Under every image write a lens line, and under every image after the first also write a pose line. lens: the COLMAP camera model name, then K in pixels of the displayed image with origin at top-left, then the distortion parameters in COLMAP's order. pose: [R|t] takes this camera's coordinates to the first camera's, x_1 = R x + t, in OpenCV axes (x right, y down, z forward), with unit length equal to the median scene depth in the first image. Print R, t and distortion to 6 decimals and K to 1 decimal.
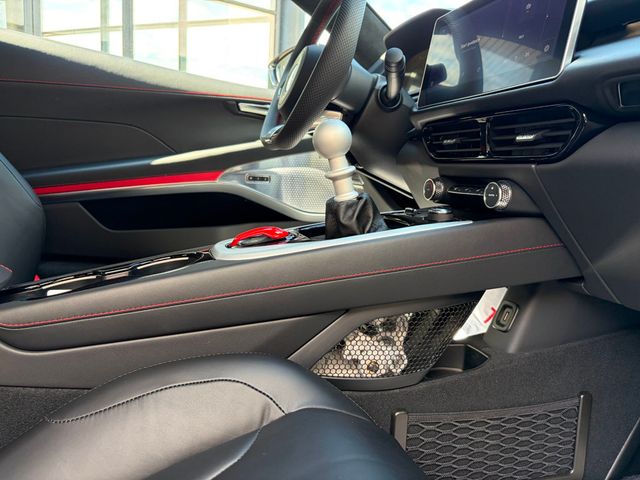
lens RADIAL K [[490.5, 0, 317.1], [0, 490.5, 245.5], [0, 0, 1]] dist [0.008068, -0.023399]
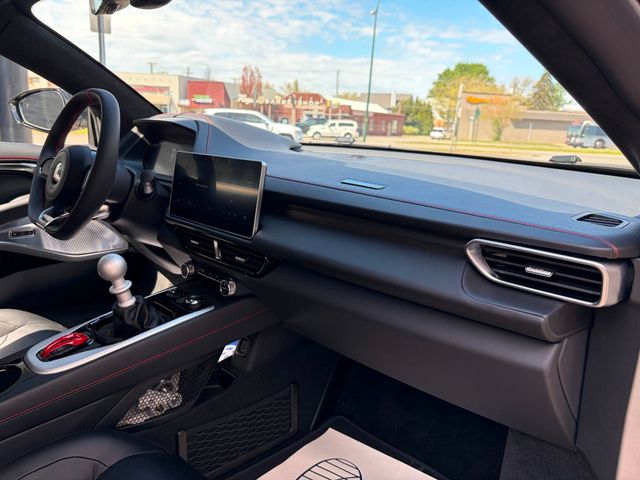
lens RADIAL K [[490.5, 0, 323.2], [0, 490.5, 239.8], [0, 0, 1]] dist [0.008068, -0.023399]
pose [[0.879385, -0.118446, 0.461142, -0.047684], [0.074286, 0.990833, 0.112838, -0.247859], [-0.470280, -0.064971, 0.880123, -0.325967]]
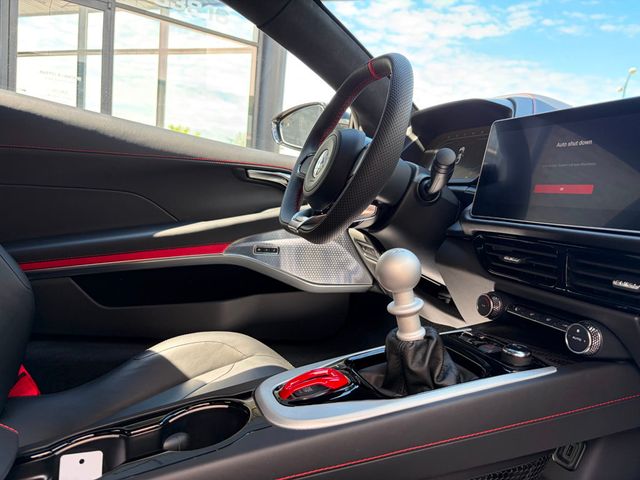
lens RADIAL K [[490.5, 0, 315.6], [0, 490.5, 236.7], [0, 0, 1]] dist [0.008068, -0.023399]
pose [[0.998163, 0.021960, 0.056459, -0.101151], [-0.018355, 0.997806, -0.063603, -0.131530], [-0.057731, 0.062450, 0.996377, 0.080062]]
